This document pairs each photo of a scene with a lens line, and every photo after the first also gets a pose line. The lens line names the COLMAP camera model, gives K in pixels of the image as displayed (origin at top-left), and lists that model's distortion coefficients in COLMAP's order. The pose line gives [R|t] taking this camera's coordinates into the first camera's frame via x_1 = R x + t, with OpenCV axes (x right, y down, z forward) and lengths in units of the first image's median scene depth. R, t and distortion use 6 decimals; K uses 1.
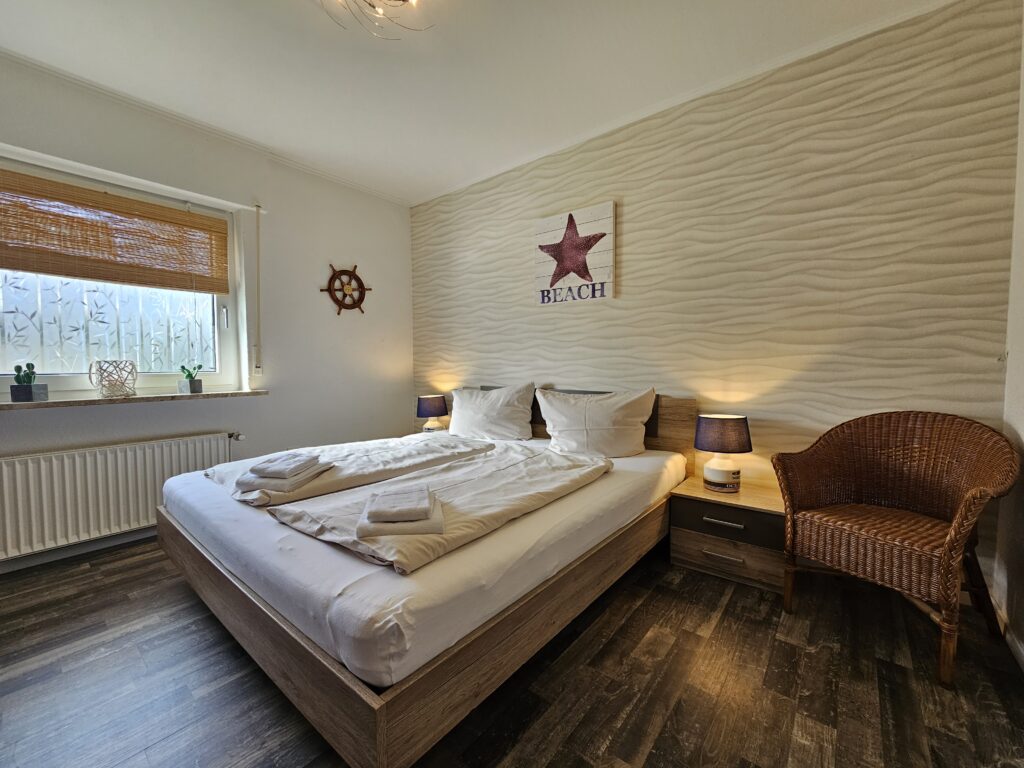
lens RADIAL K [[417.5, 0, 509.9], [0, 417.5, 383.4], [0, 0, 1]] dist [-0.001317, 0.001220]
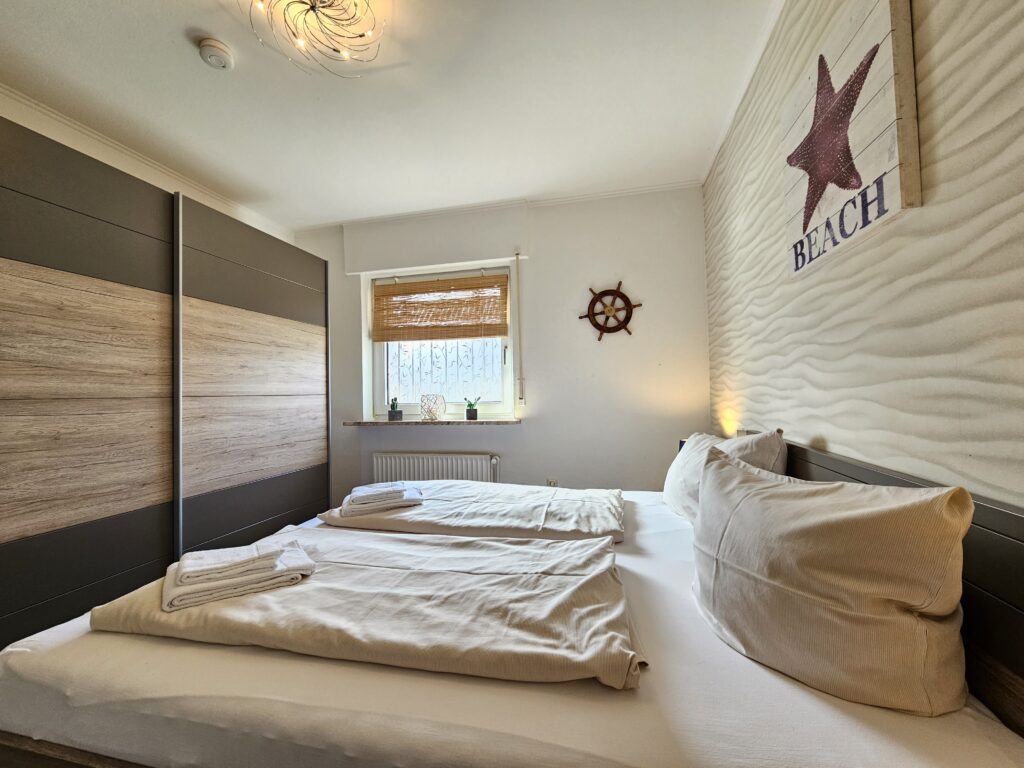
lens RADIAL K [[417.5, 0, 511.0], [0, 417.5, 383.4], [0, 0, 1]] dist [-0.001317, 0.001220]
pose [[0.437036, -0.026872, -0.899043, 0.401546], [-0.024895, 0.998809, -0.041956, -0.035138], [0.899100, 0.040718, 0.435846, 0.544271]]
